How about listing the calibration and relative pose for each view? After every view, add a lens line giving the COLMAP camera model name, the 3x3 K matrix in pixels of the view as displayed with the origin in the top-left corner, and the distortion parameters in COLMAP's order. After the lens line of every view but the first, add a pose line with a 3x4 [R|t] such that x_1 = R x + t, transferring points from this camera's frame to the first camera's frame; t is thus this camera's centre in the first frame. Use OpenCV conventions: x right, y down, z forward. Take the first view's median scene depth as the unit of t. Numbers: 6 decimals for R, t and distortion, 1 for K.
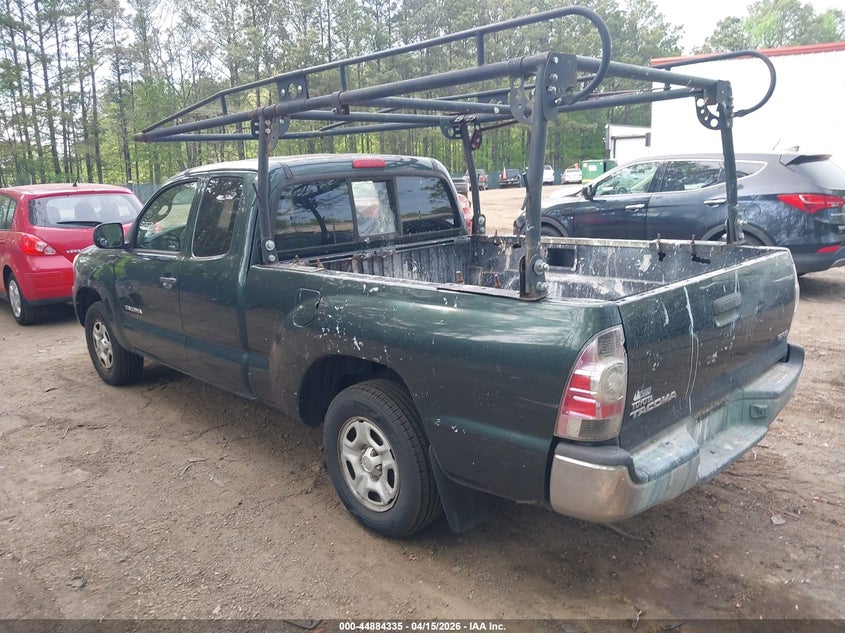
lens RADIAL K [[683.6, 0, 422.2], [0, 683.6, 316.1], [0, 0, 1]] dist [-0.032322, -0.006138]
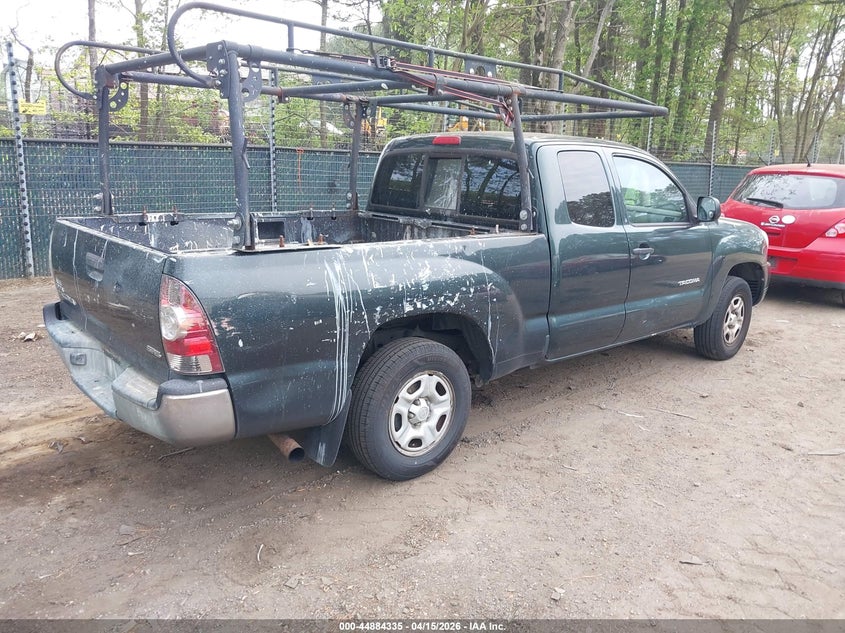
lens RADIAL K [[683.6, 0, 422.1], [0, 683.6, 315.8], [0, 0, 1]] dist [-0.032322, -0.006138]
pose [[-0.058259, 0.257863, -0.964423, 1.377570], [-0.230401, 0.936510, 0.264318, -0.324820], [0.971350, 0.237603, 0.004852, 1.376854]]
